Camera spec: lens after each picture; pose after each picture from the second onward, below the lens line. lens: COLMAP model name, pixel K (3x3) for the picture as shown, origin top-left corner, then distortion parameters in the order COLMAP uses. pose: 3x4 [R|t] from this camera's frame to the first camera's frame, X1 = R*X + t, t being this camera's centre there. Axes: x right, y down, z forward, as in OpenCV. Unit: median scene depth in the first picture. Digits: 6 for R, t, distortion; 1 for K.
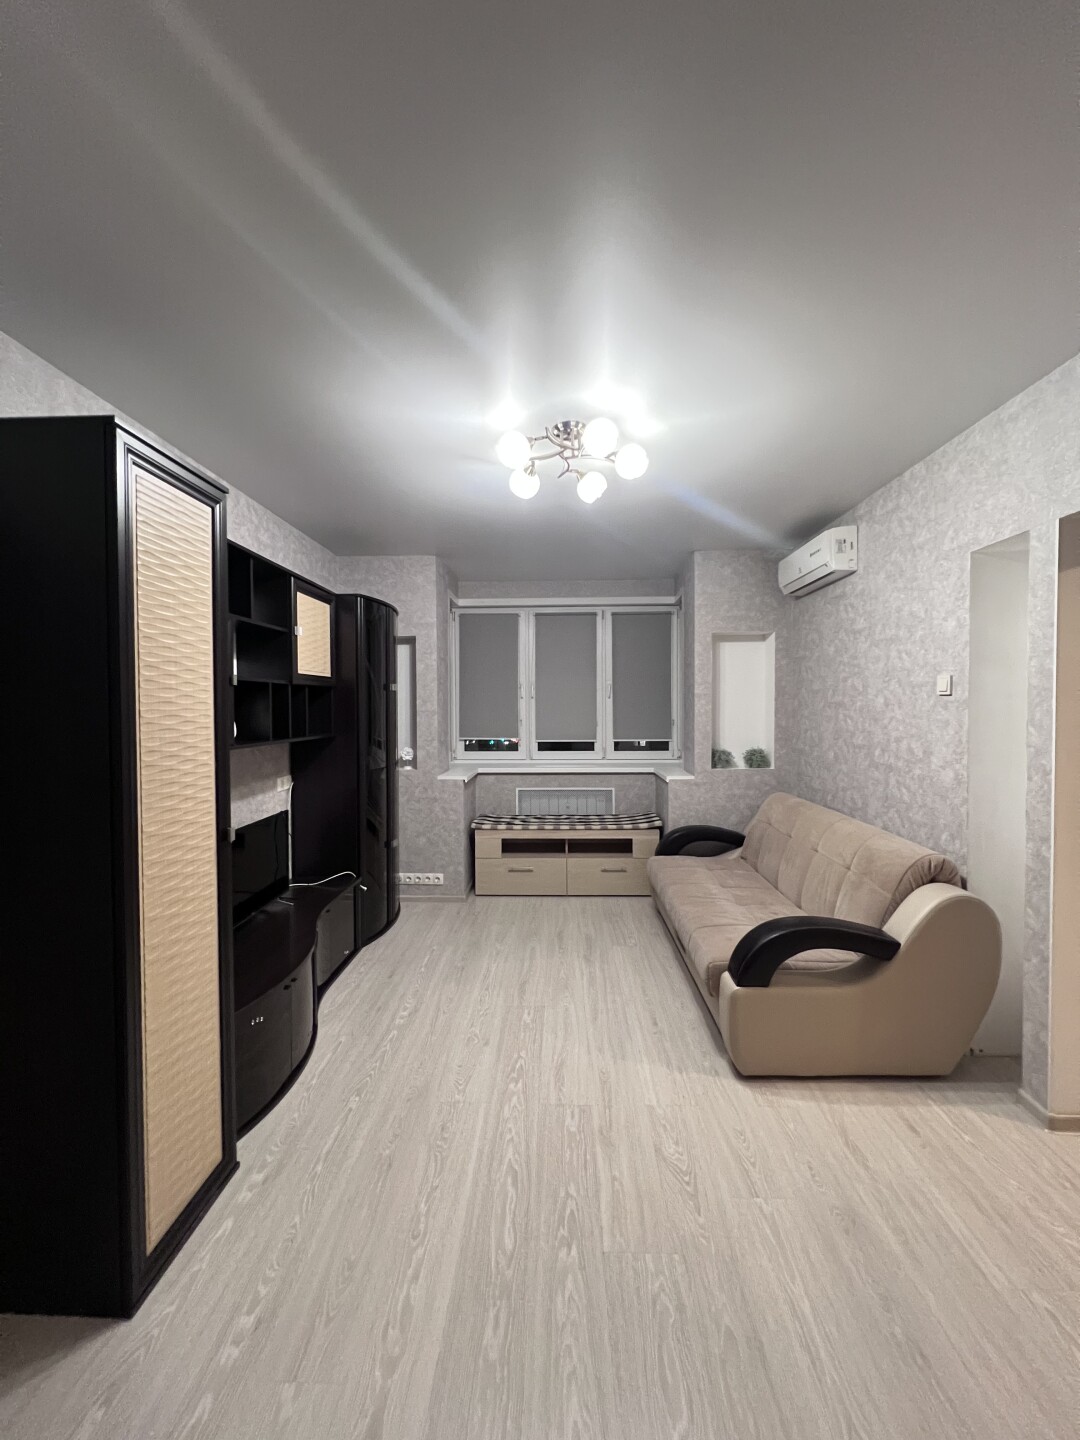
lens RADIAL K [[574.7, 0, 538.6], [0, 574.7, 717.3], [0, 0, 1]] dist [-0.000503, -0.000004]
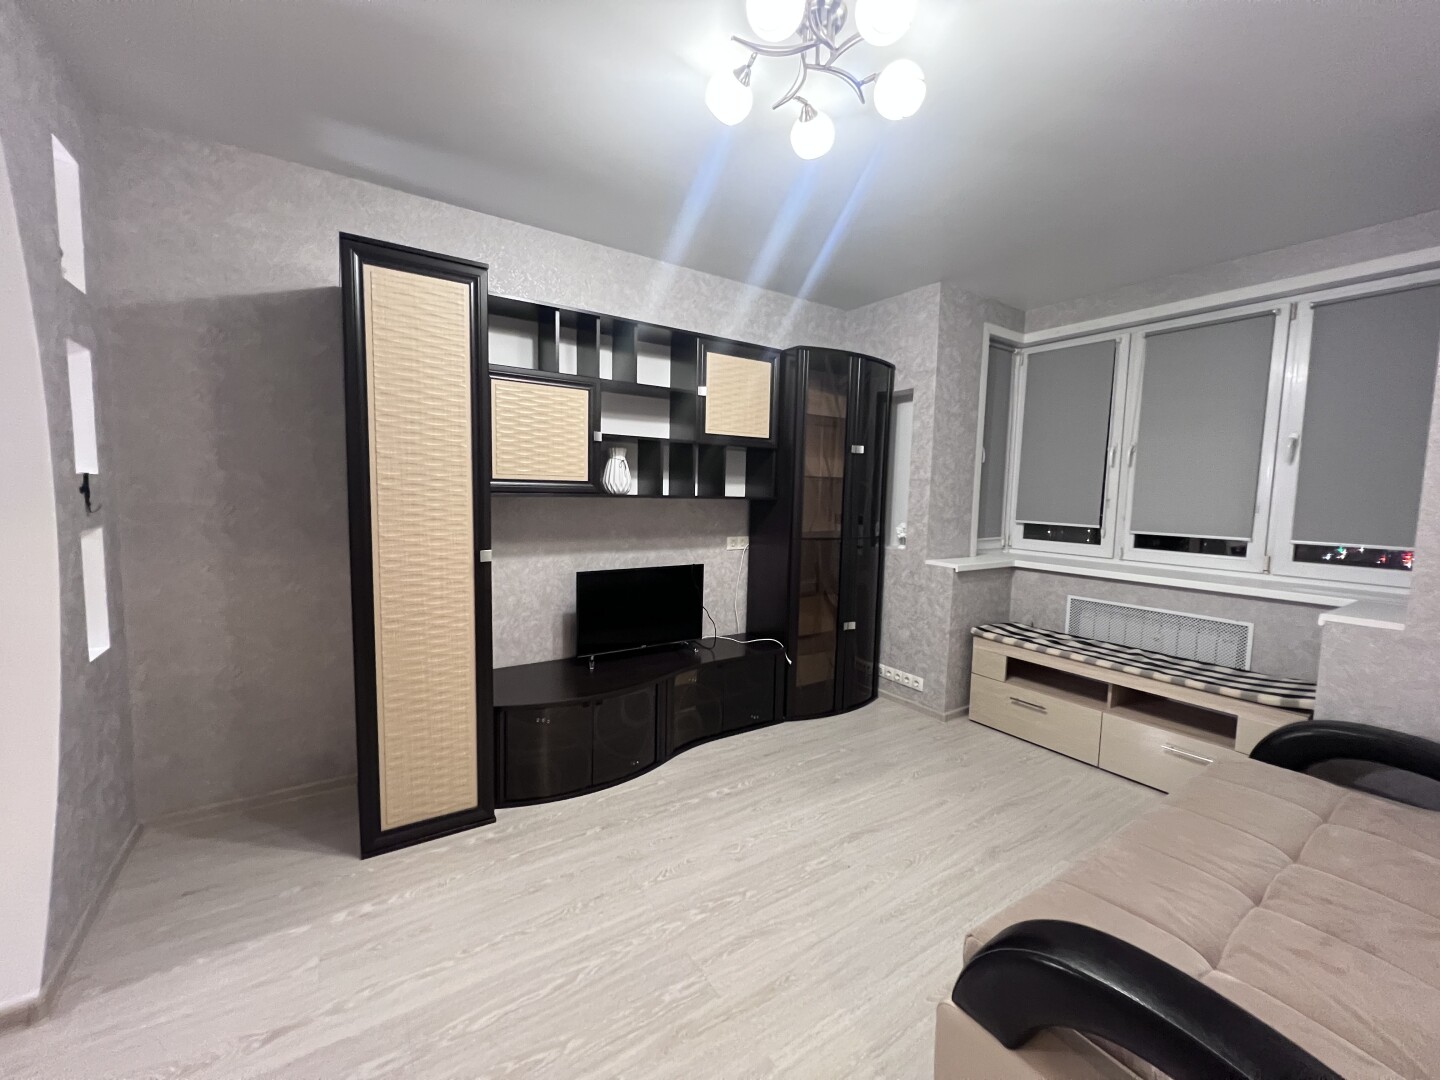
lens RADIAL K [[575.0, 0, 721.9], [0, 575.0, 539.2], [0, 0, 1]] dist [-0.001853, 0.000441]
pose [[0.586075, 0.088279, -0.805433, 0.314082], [-0.042273, 0.996025, 0.078409, 0.022022], [0.809153, -0.011905, 0.587477, 0.292596]]
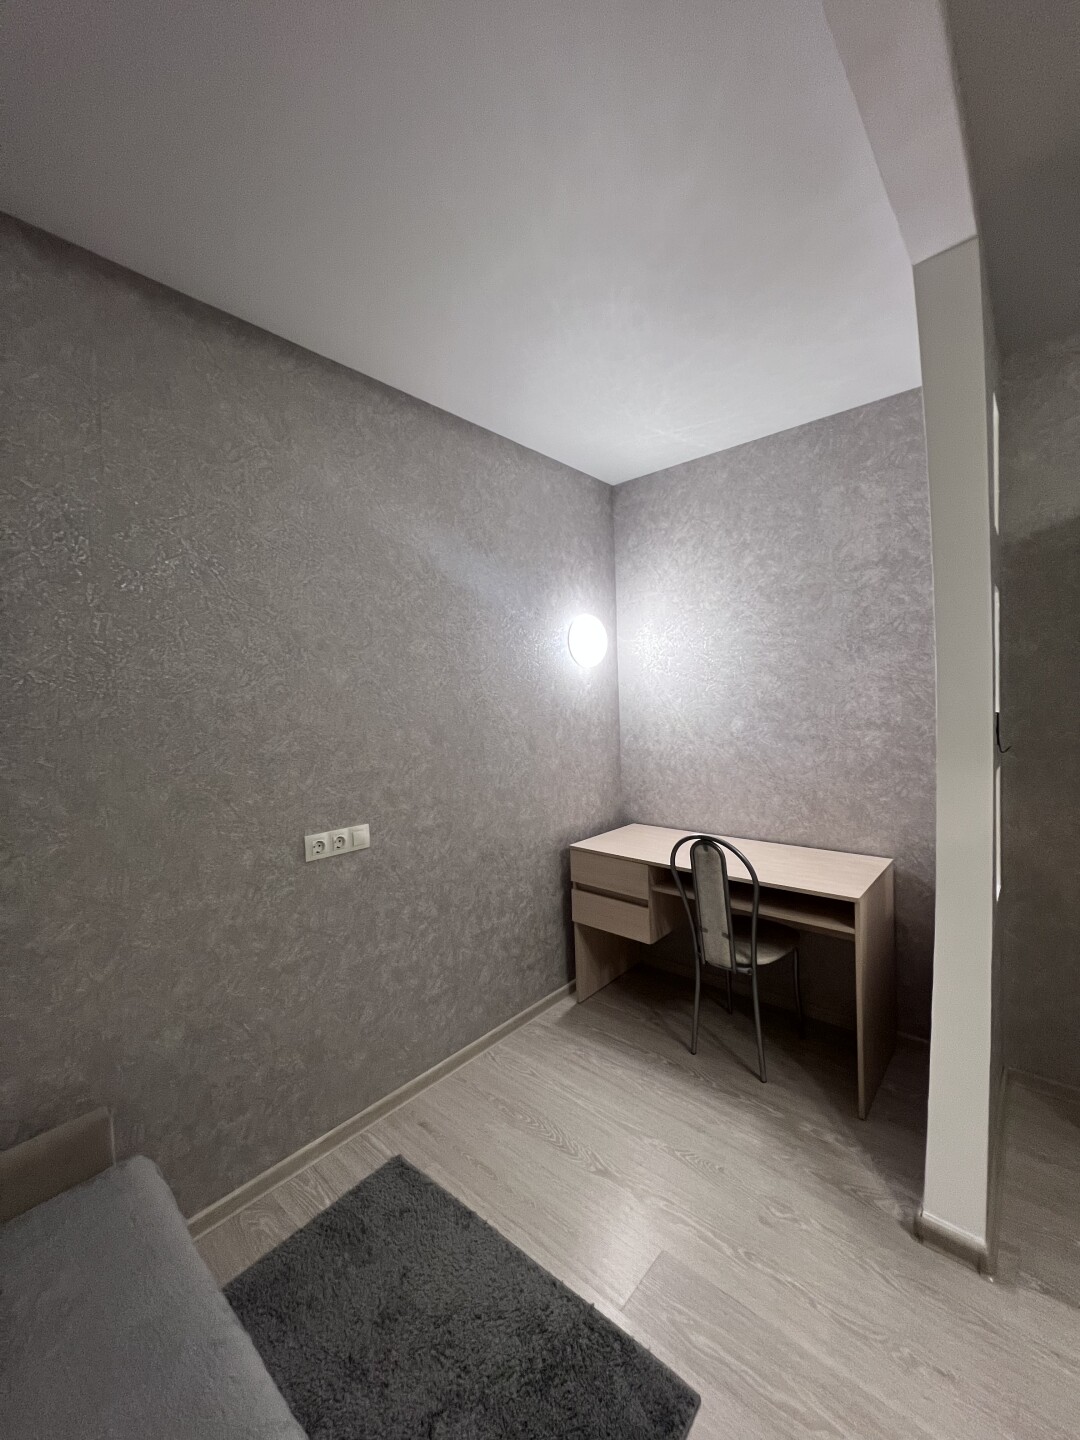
lens RADIAL K [[575.0, 0, 543.9], [0, 575.0, 717.4], [0, 0, 1]] dist [-0.001853, 0.000441]
pose [[-0.631583, 0.034218, -0.774552, 0.253291], [0.006686, 0.999229, 0.038692, 0.004067], [0.775279, 0.019258, -0.631325, 0.494468]]
